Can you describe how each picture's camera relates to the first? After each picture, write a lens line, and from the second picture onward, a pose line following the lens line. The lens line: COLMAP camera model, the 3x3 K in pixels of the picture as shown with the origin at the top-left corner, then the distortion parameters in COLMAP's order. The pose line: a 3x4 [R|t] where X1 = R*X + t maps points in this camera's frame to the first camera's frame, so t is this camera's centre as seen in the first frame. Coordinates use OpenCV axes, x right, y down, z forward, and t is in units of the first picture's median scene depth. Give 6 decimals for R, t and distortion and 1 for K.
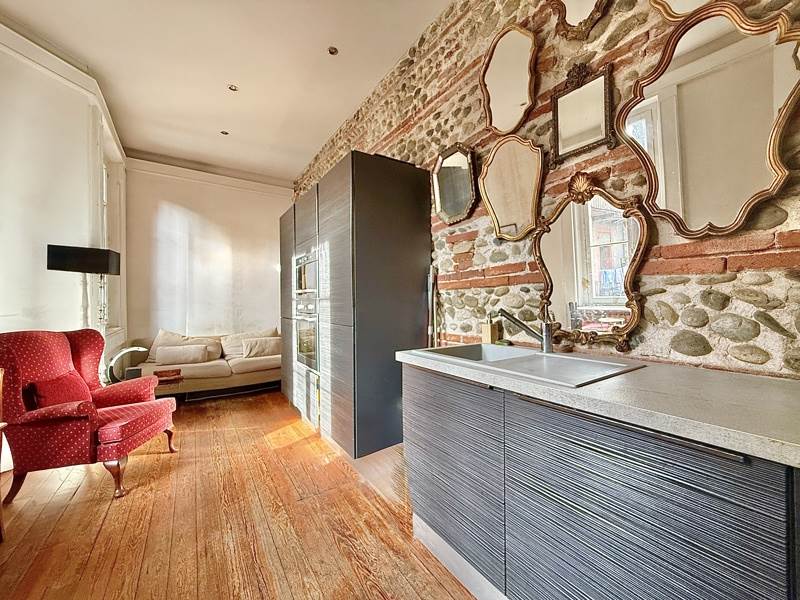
lens RADIAL K [[319.7, 0, 398.7], [0, 319.7, 300.8], [0, 0, 1]] dist [-0.001930, 0.000023]
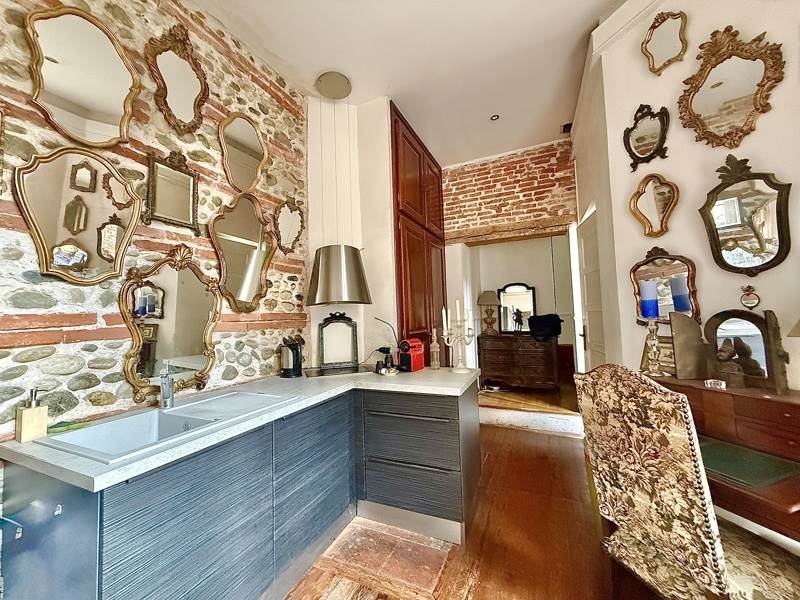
lens RADIAL K [[319.7, 0, 400.5], [0, 319.7, 297.3], [0, 0, 1]] dist [-0.001930, 0.000023]
pose [[-0.534627, 0.074798, 0.841771, -0.576443], [0.032447, 0.997158, -0.067998, -0.068446], [-0.844465, -0.009041, -0.535534, 0.649554]]
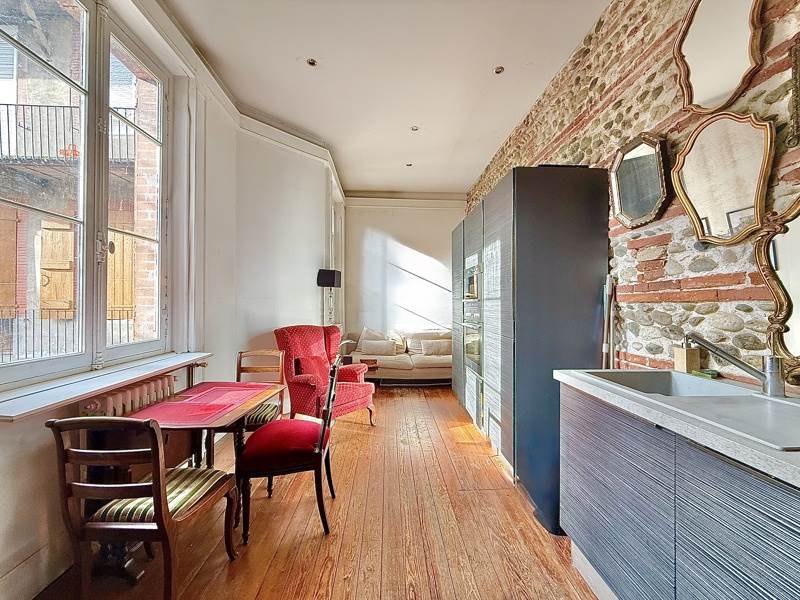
lens RADIAL K [[319.7, 0, 398.0], [0, 319.7, 300.1], [0, 0, 1]] dist [-0.001930, 0.000023]
pose [[0.856383, 0.008959, -0.516264, 0.065991], [-0.008965, 0.999957, 0.002482, -0.040930], [0.516264, 0.002503, 0.856426, -0.070313]]
